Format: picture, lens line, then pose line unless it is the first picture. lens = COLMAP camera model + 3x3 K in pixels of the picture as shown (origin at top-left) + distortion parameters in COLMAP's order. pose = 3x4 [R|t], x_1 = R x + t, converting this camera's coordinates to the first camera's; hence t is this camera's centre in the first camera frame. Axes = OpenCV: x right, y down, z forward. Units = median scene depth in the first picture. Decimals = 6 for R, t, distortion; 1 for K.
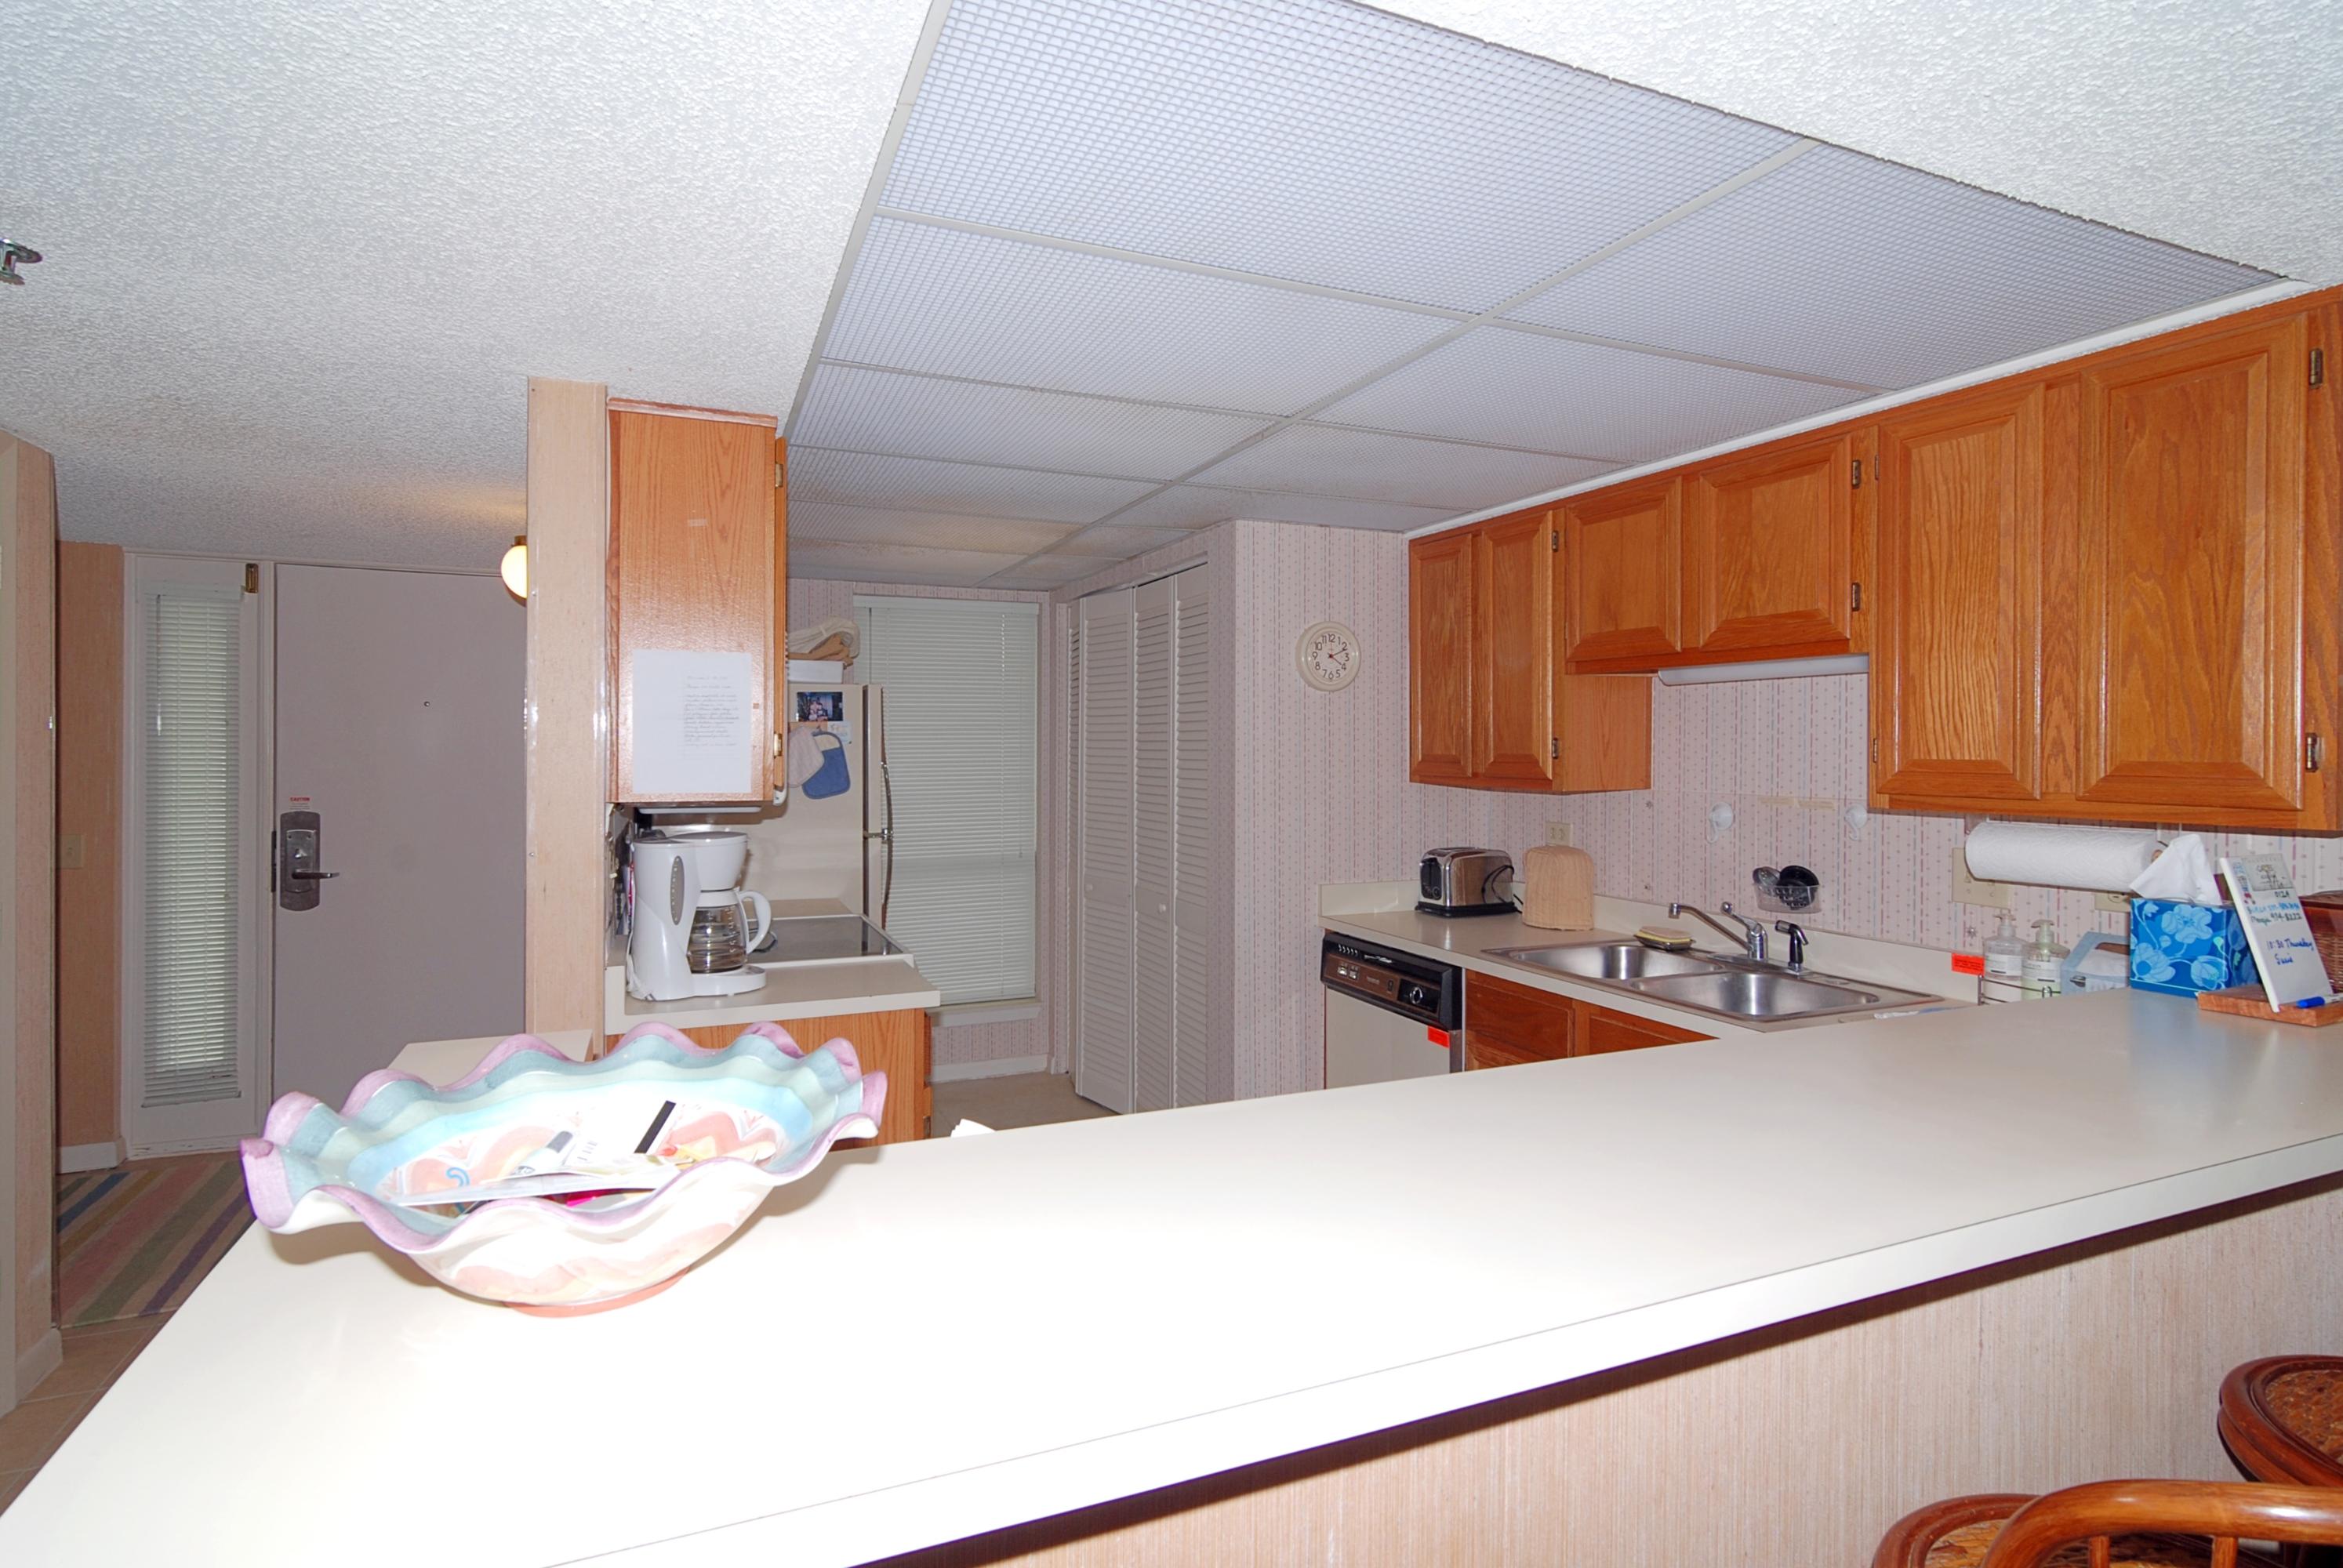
lens RADIAL K [[1151.9, 0, 1150.5], [0, 1151.9, 750.4], [0, 0, 1]] dist [-0.002572, 0.003422]
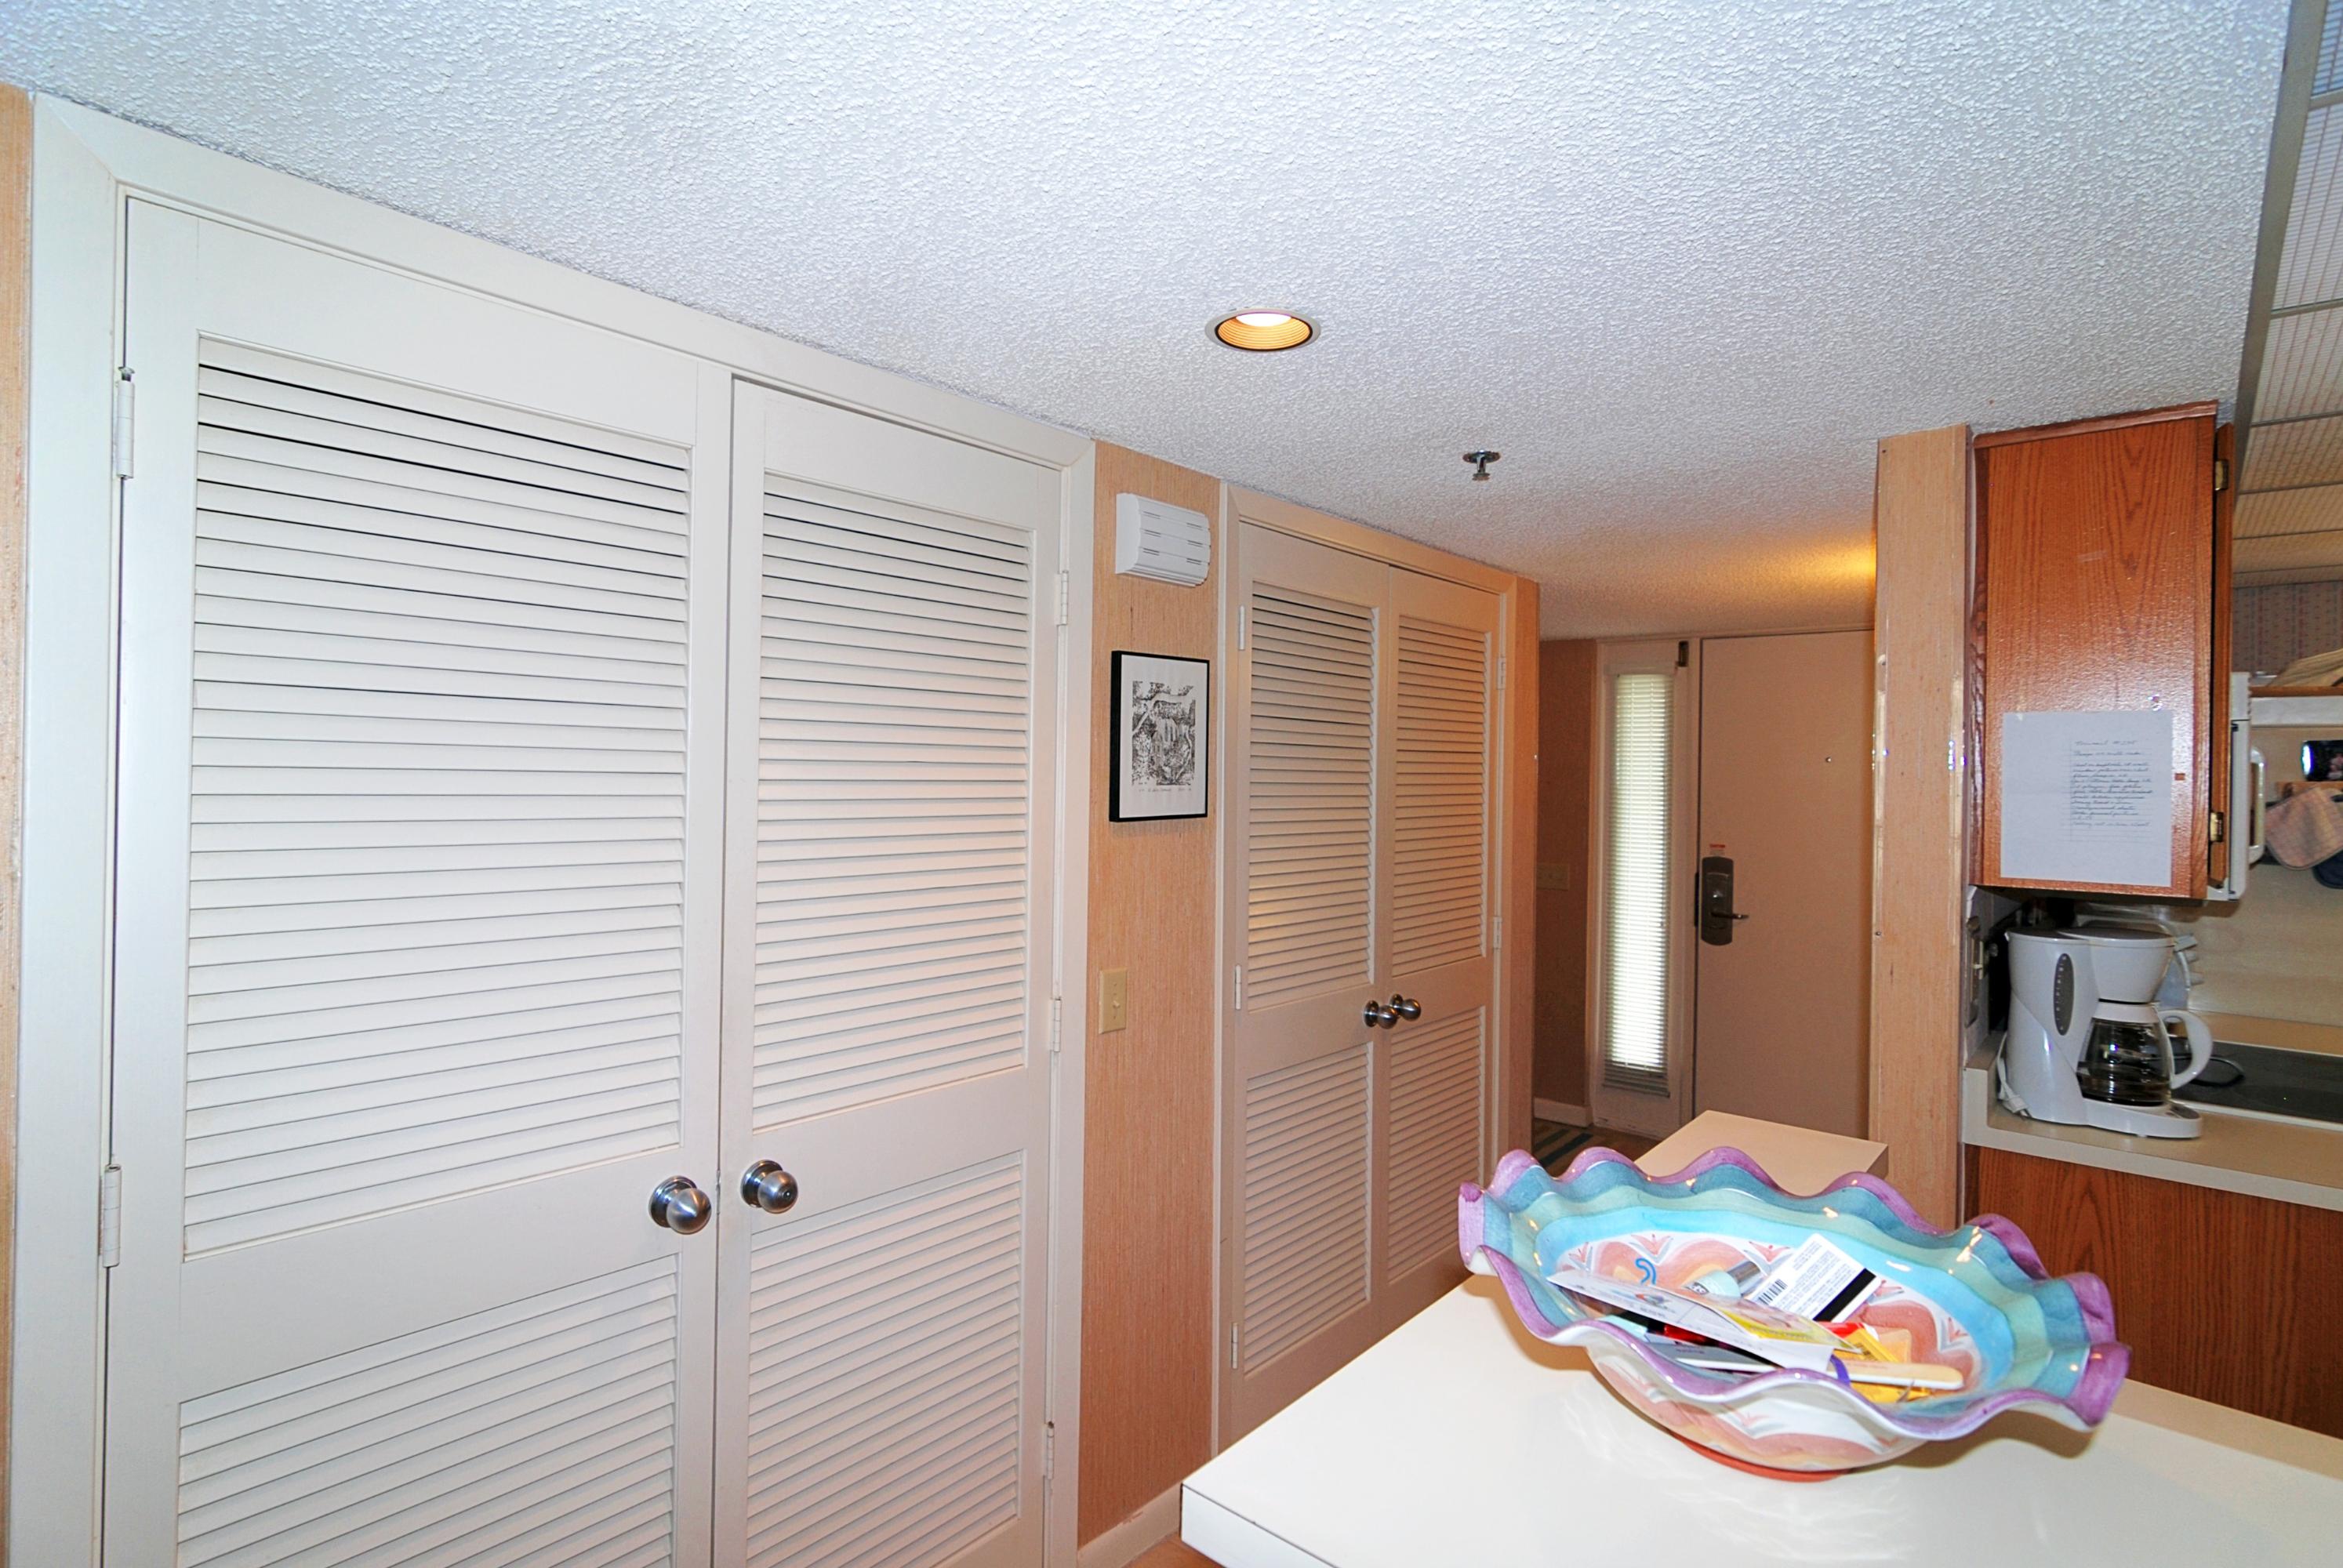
lens RADIAL K [[1151.9, 0, 1171.5], [0, 1151.9, 773.2], [0, 0, 1]] dist [-0.002572, 0.003422]
pose [[0.444455, 0.001826, -0.895799, 0.051190], [-0.014383, 0.999884, -0.005098, -0.025326], [0.895686, 0.015150, 0.444430, 0.035726]]
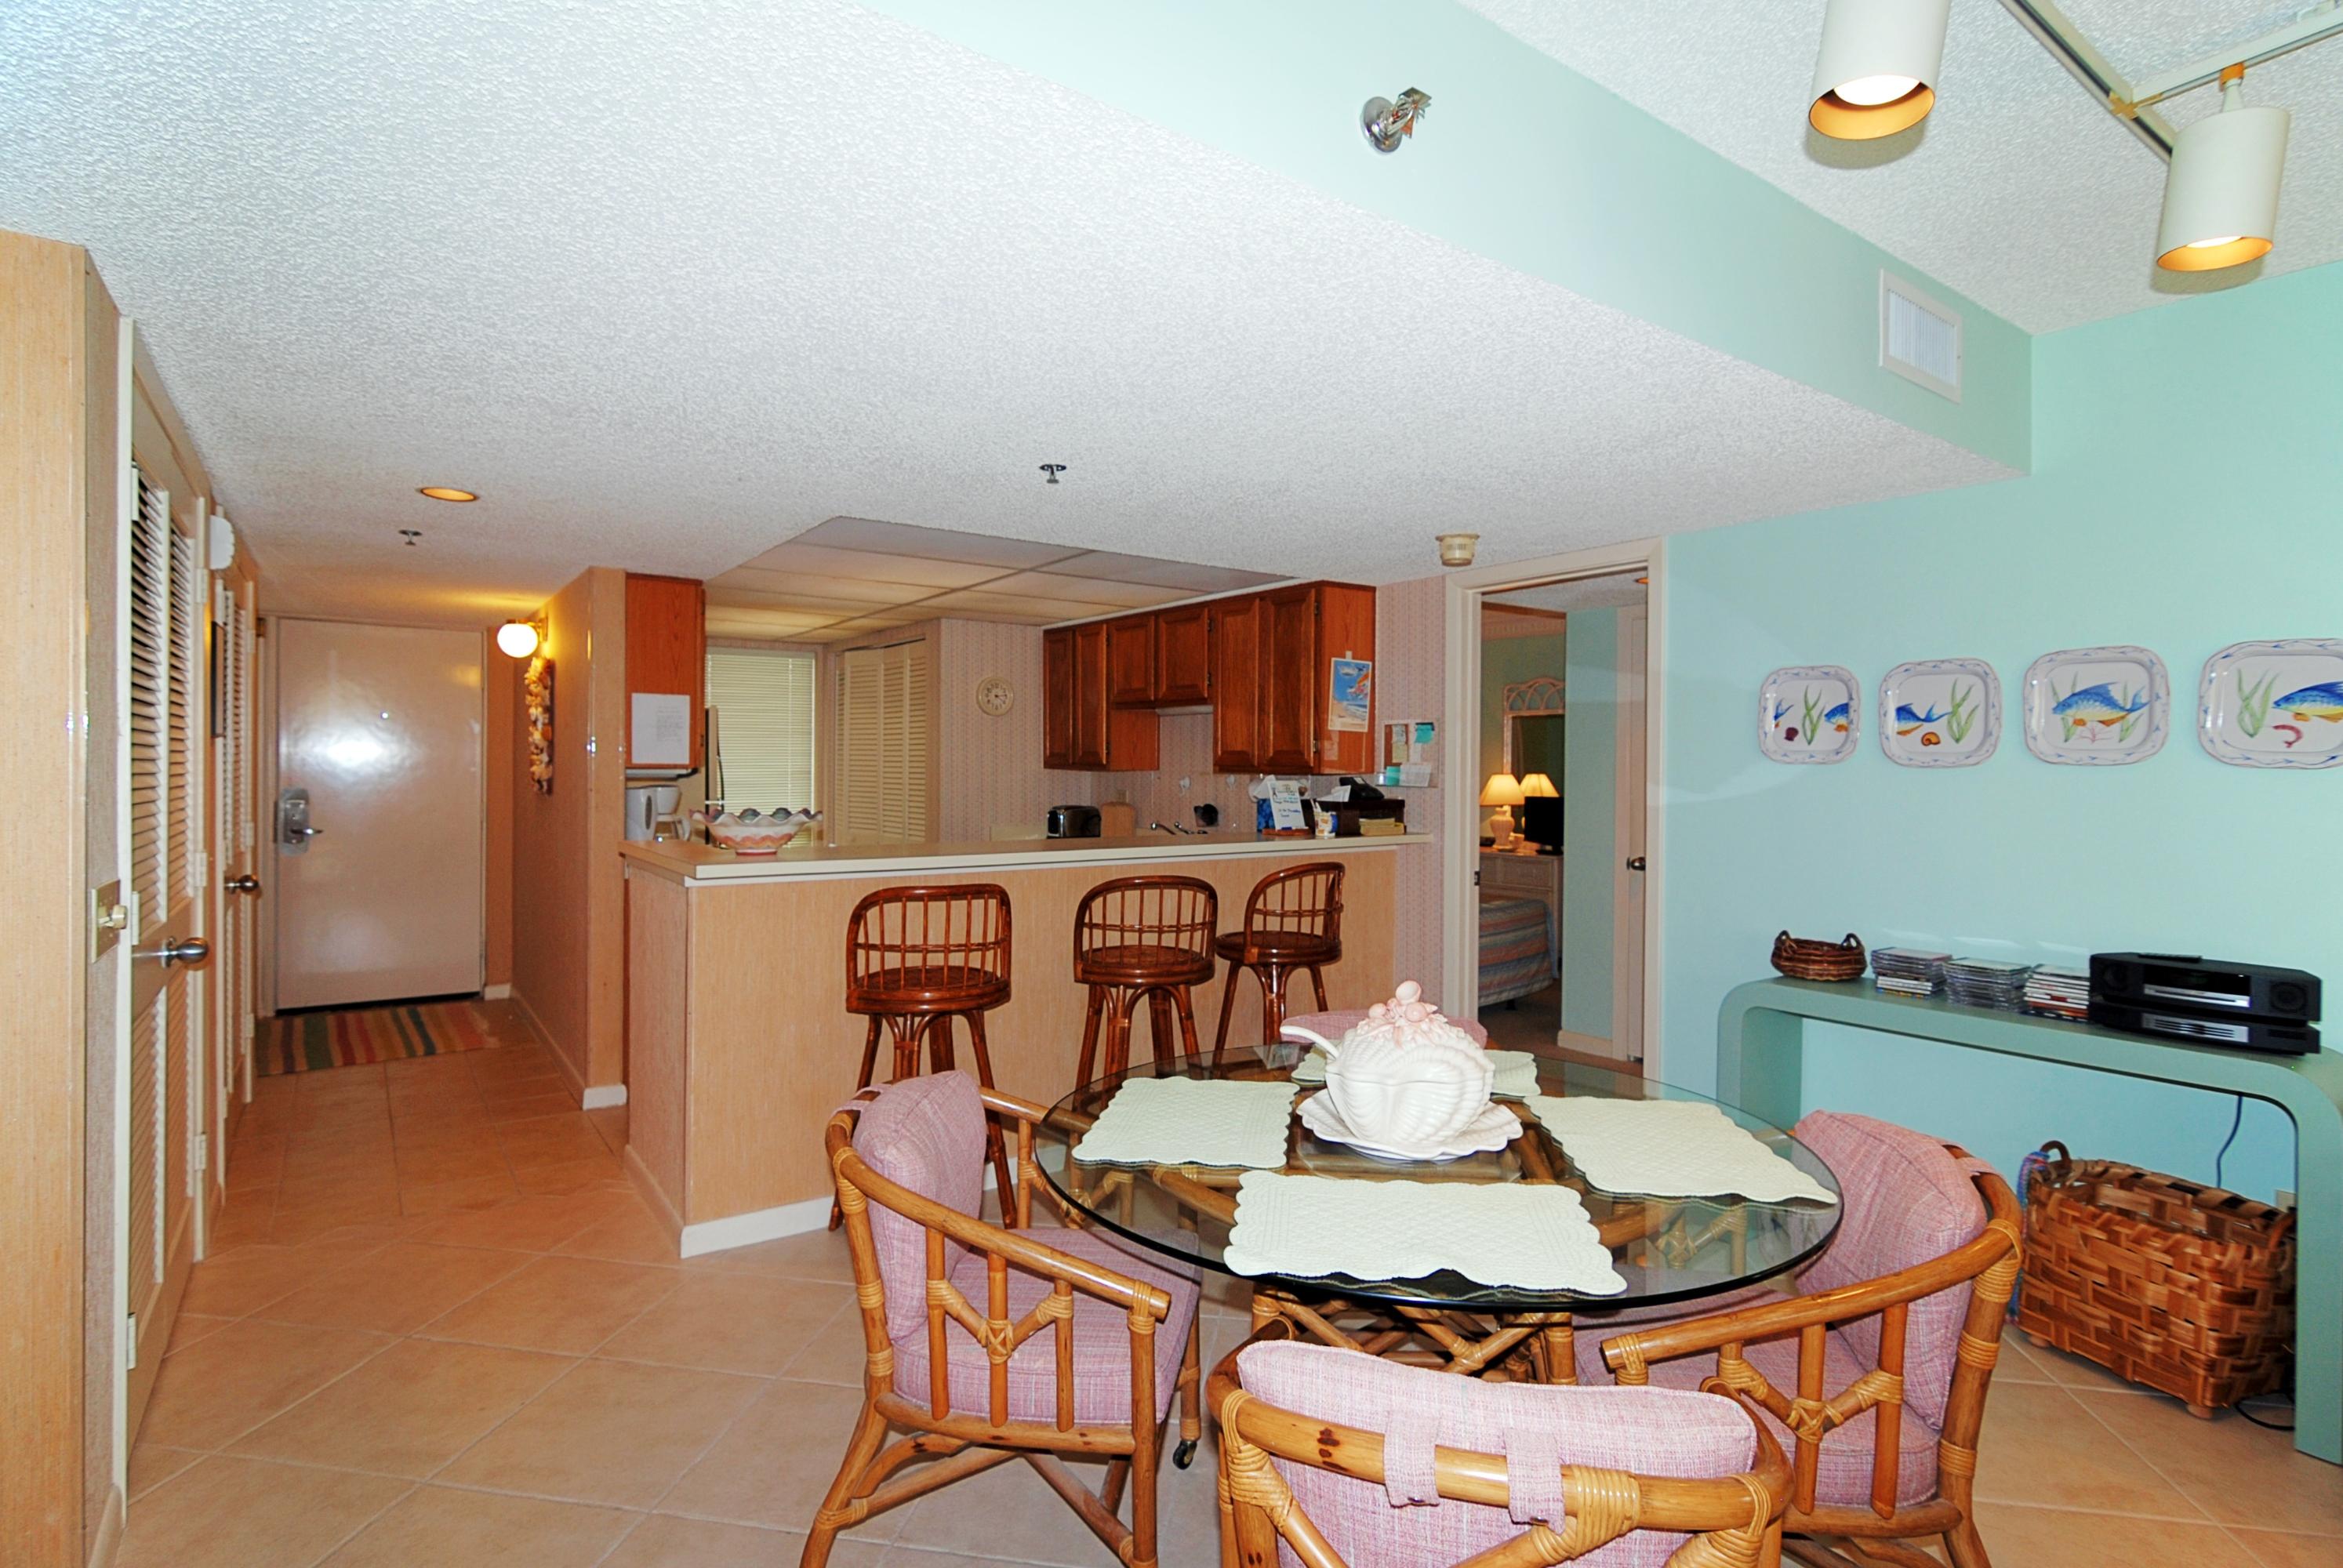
lens RADIAL K [[1151.9, 0, 1158.6], [0, 1151.9, 784.6], [0, 0, 1]] dist [-0.002572, 0.003422]
pose [[0.975717, 0.000899, 0.219035, 0.017630], [-0.004146, 0.999888, 0.014363, 0.038547], [-0.218998, -0.014922, 0.975611, -1.098973]]
